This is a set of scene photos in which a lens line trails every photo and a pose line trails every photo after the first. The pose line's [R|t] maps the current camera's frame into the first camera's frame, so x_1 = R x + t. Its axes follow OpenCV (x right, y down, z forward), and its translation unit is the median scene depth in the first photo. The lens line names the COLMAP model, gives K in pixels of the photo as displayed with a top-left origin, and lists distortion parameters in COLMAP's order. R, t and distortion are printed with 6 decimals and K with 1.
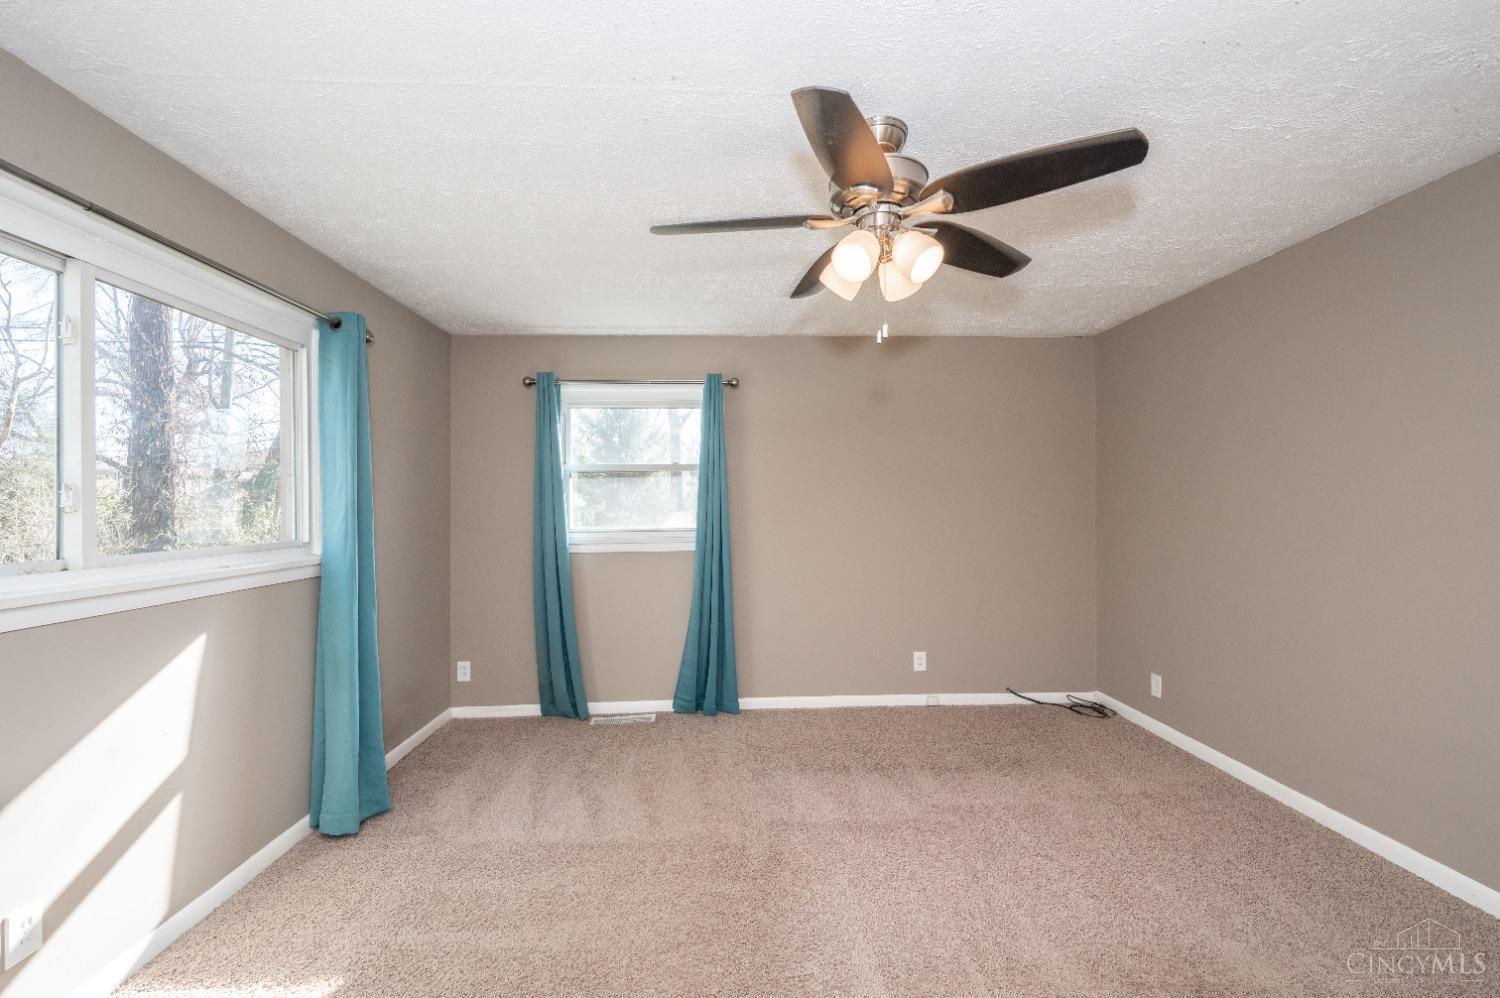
lens RADIAL K [[623.1, 0, 749.6], [0, 623.1, 509.6], [0, 0, 1]] dist [-0.001775, -0.000014]
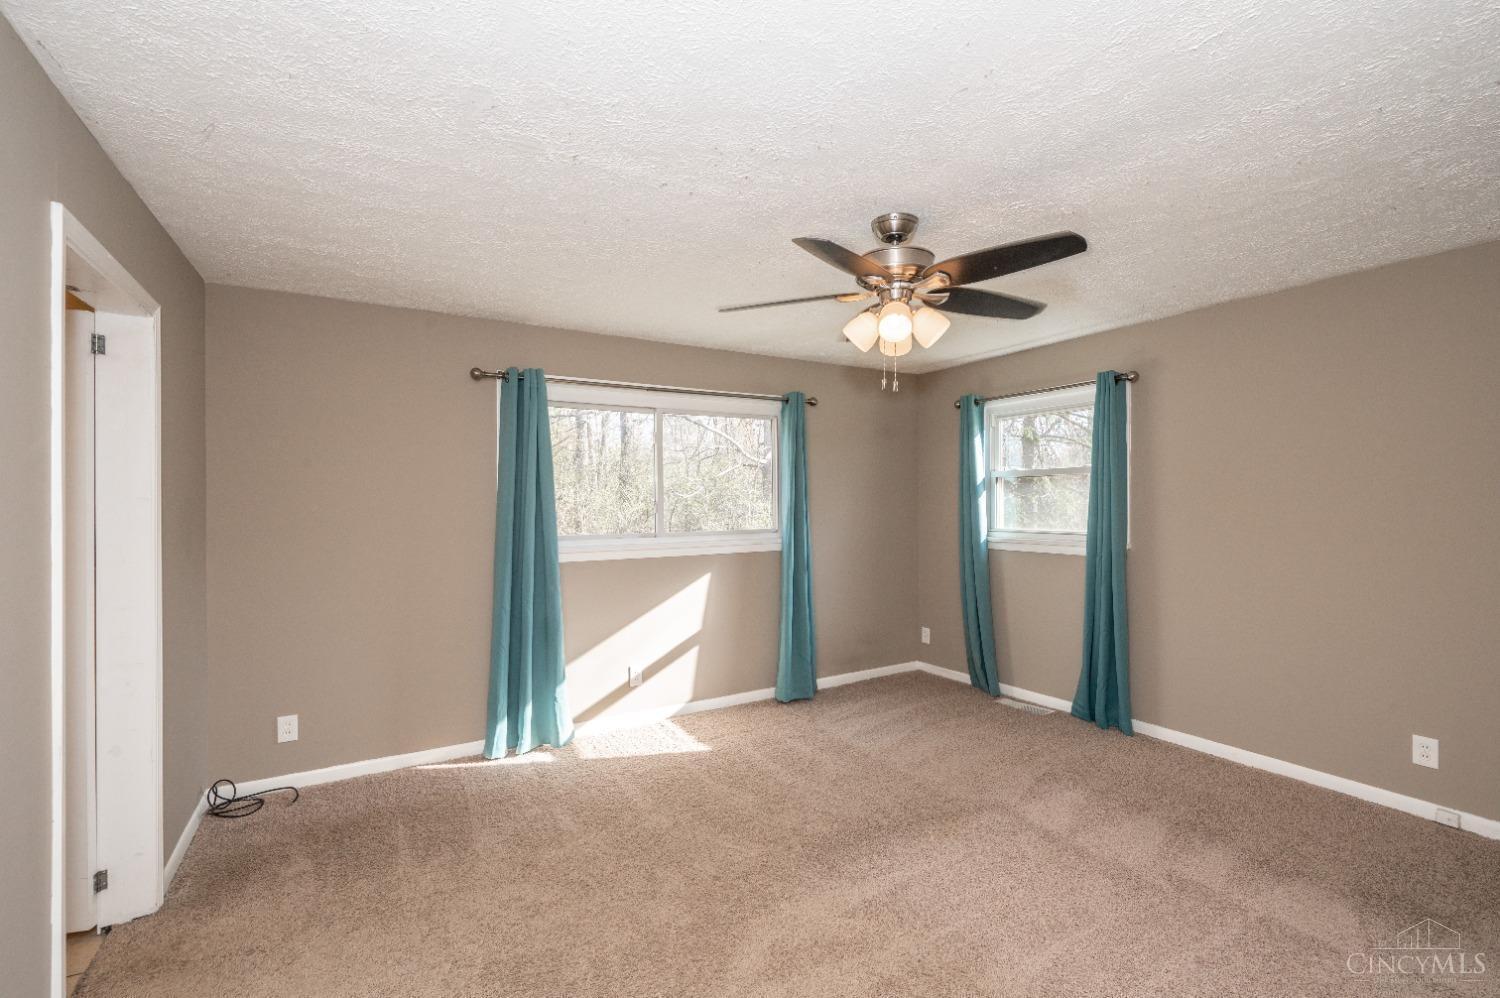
lens RADIAL K [[671.9, 0, 750.0], [0, 671.9, 499.0], [0, 0, 1]] dist [0.000034, 0.000145]
pose [[0.474508, 0.010461, -0.880189, 0.591805], [0.002565, 0.999909, 0.013266, -0.038245], [0.880247, -0.008552, 0.474438, 0.033731]]
